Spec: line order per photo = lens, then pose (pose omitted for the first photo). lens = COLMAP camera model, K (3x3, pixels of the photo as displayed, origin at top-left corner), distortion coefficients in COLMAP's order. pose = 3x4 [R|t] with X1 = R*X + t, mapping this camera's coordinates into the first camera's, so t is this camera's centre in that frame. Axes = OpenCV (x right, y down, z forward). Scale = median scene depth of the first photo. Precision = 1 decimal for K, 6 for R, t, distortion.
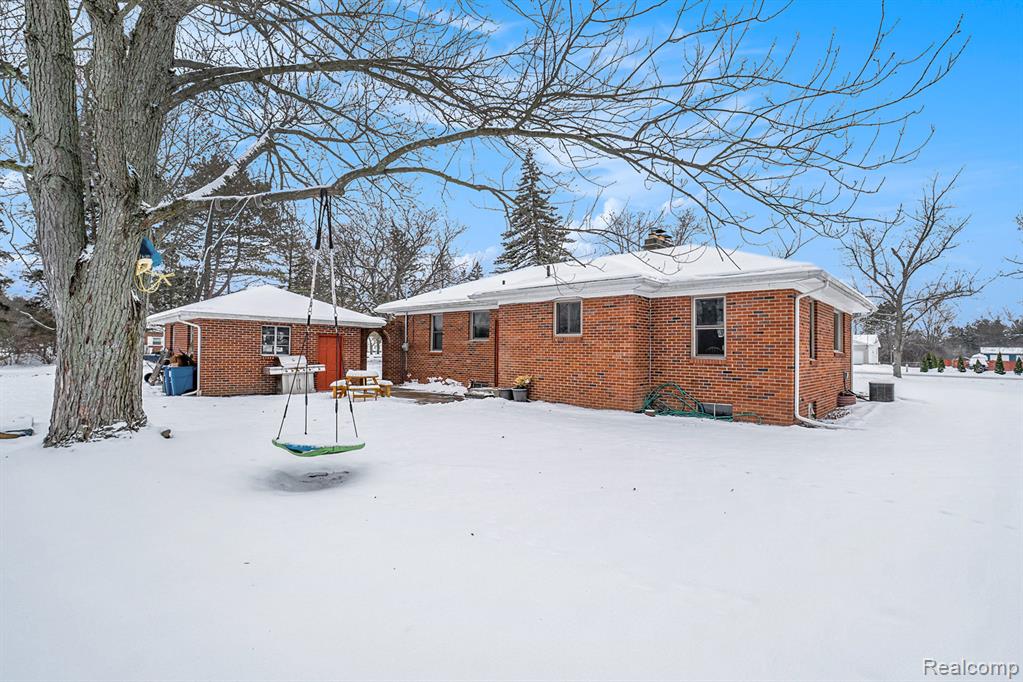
lens RADIAL K [[455.1, 0, 521.3], [0, 455.1, 338.1], [0, 0, 1]] dist [-0.022674, 0.000335]
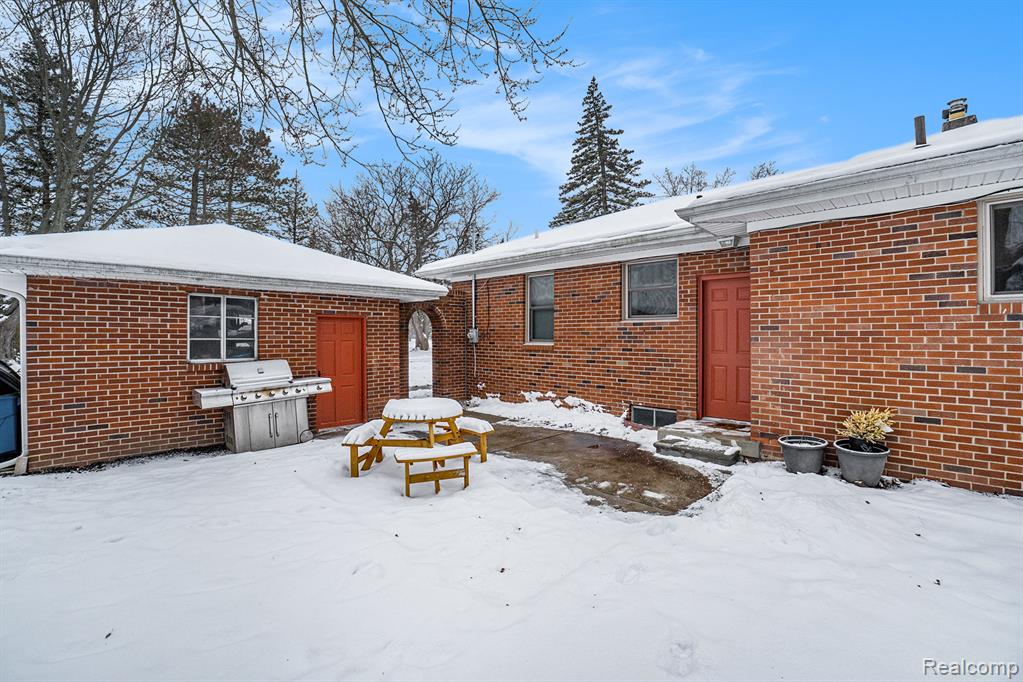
lens RADIAL K [[428.6, 0, 516.2], [0, 428.6, 328.4], [0, 0, 1]] dist [-0.056072, -0.000121]
pose [[0.999759, -0.017398, -0.013415, -0.207784], [0.017555, 0.999778, 0.011689, 0.004985], [0.013209, -0.011921, 0.999842, 0.499331]]
